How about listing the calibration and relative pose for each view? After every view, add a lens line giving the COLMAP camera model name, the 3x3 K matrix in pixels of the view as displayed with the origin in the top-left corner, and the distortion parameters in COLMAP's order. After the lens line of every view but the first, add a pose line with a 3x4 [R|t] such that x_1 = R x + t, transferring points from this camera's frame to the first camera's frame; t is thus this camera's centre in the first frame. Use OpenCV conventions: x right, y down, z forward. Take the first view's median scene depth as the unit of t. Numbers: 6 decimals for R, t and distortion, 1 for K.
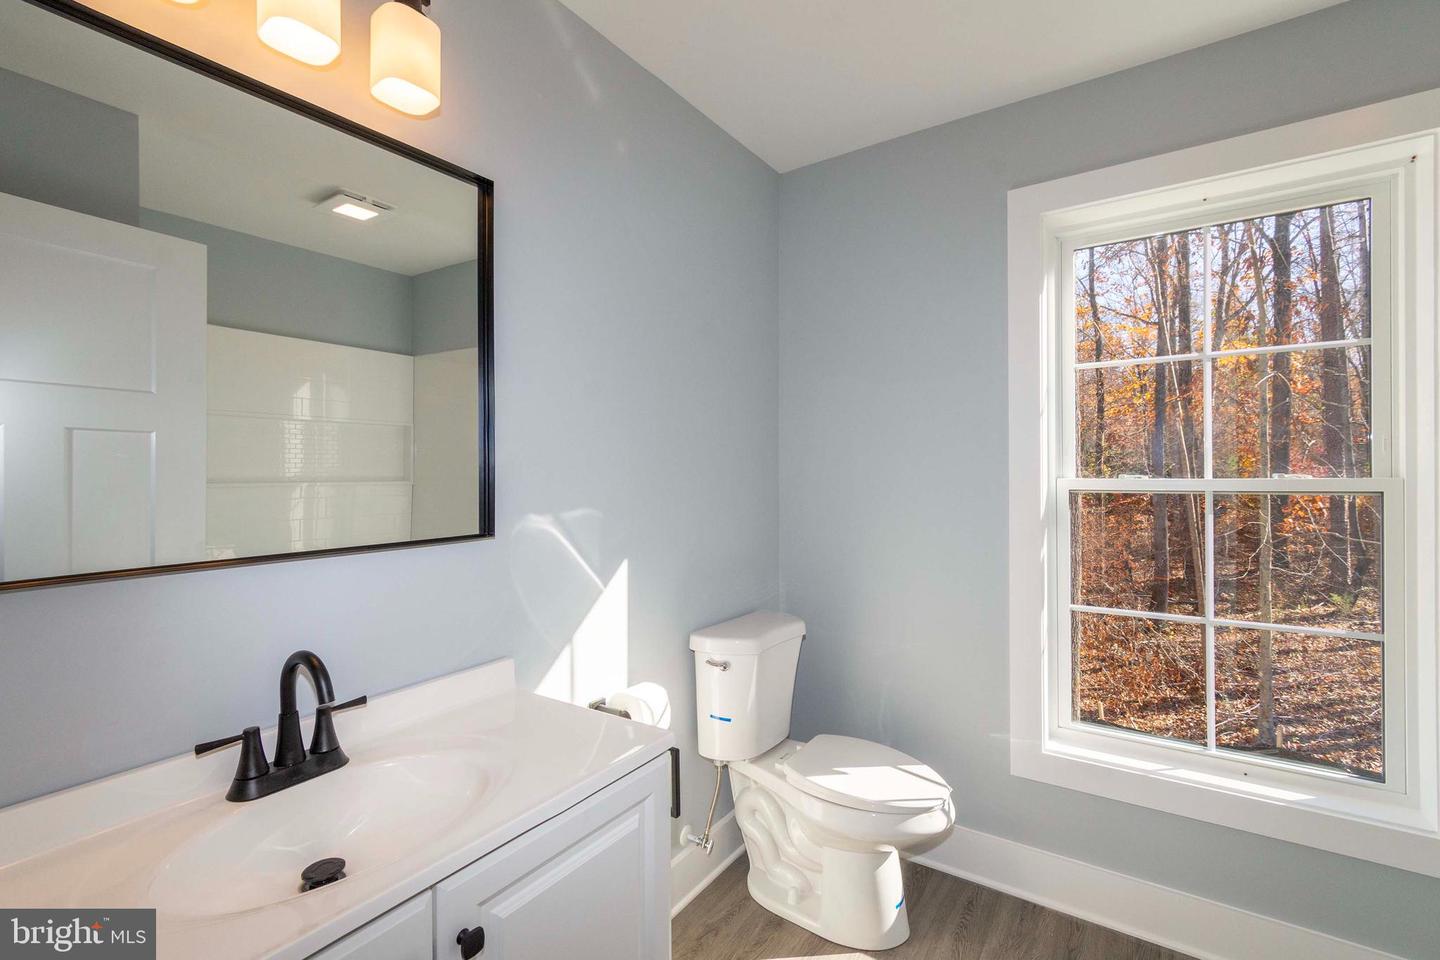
lens RADIAL K [[636.9, 0, 716.3], [0, 636.9, 475.1], [0, 0, 1]] dist [-0.000772, 0.000131]
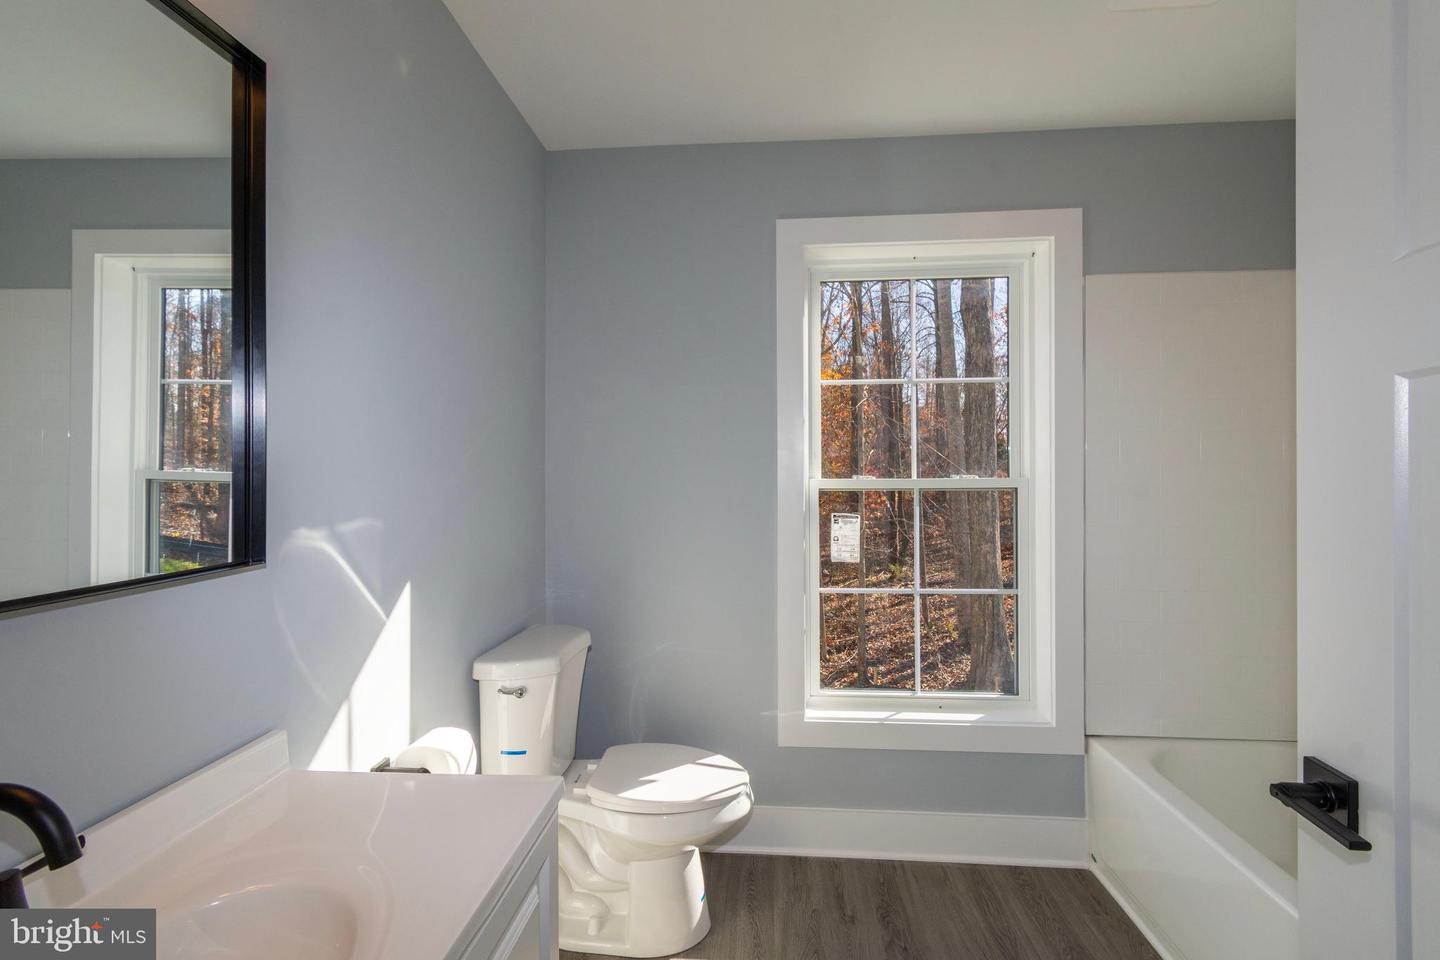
lens RADIAL K [[636.9, 0, 720.1], [0, 636.9, 475.2], [0, 0, 1]] dist [-0.000772, 0.000131]
pose [[0.864263, 0.000784, 0.503040, -0.191598], [0.000456, 0.999997, -0.002343, 0.001308], [-0.503040, 0.002255, 0.864260, 0.097613]]
